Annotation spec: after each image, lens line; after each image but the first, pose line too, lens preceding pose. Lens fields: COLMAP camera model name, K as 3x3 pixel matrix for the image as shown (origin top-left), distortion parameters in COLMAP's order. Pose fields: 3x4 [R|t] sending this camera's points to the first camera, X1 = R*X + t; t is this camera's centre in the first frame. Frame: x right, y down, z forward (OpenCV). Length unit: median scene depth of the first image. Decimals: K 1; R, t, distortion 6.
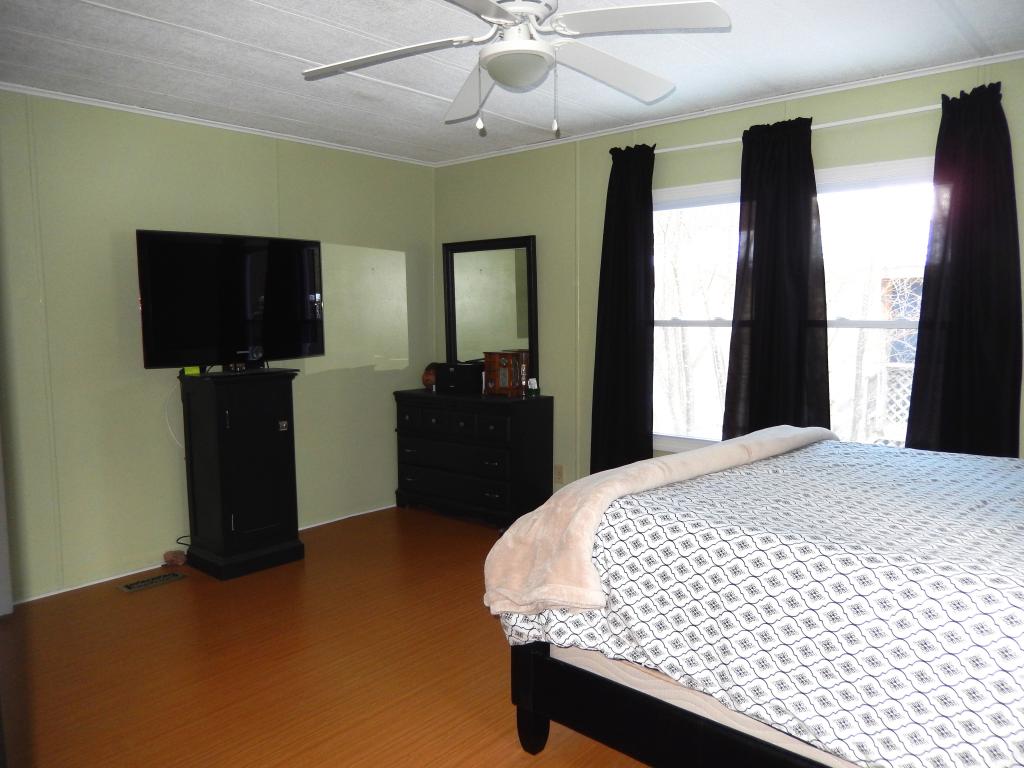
lens RADIAL K [[755.0, 0, 511.5], [0, 755.0, 380.4], [0, 0, 1]] dist [0.005304, 0.000291]
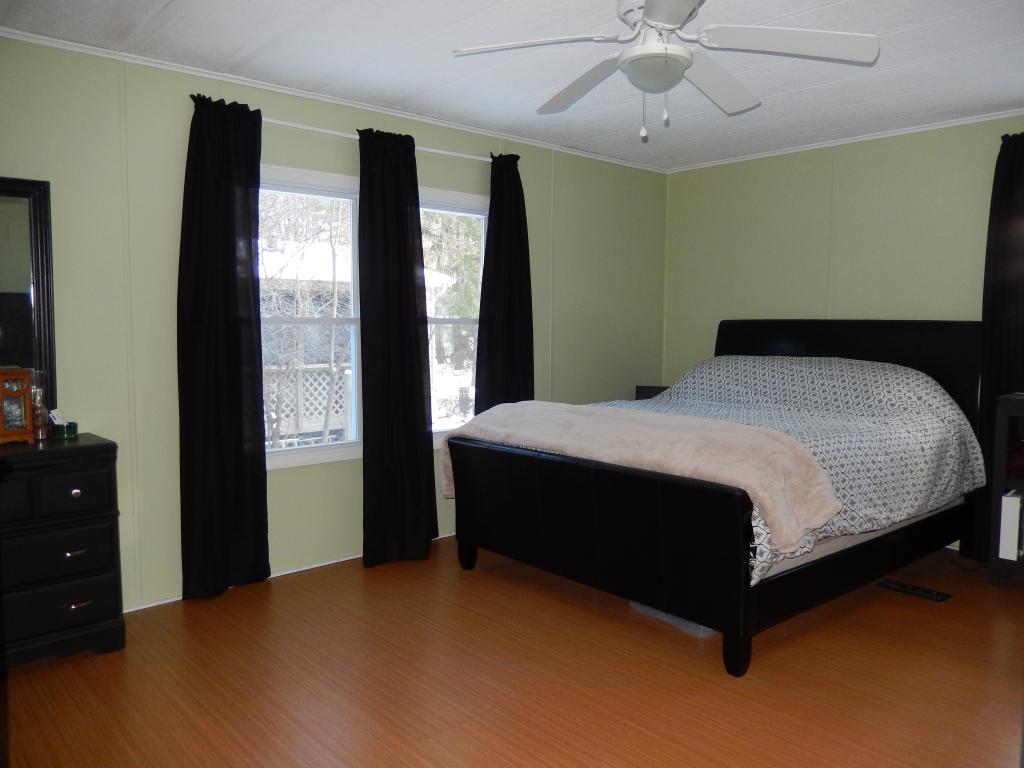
lens RADIAL K [[755.0, 0, 511.5], [0, 755.0, 380.4], [0, 0, 1]] dist [0.005304, 0.000291]
pose [[0.144808, -0.095208, 0.984868, -0.691344], [0.070002, 0.993851, 0.085784, -0.067328], [-0.986980, 0.056521, 0.150583, 0.658742]]
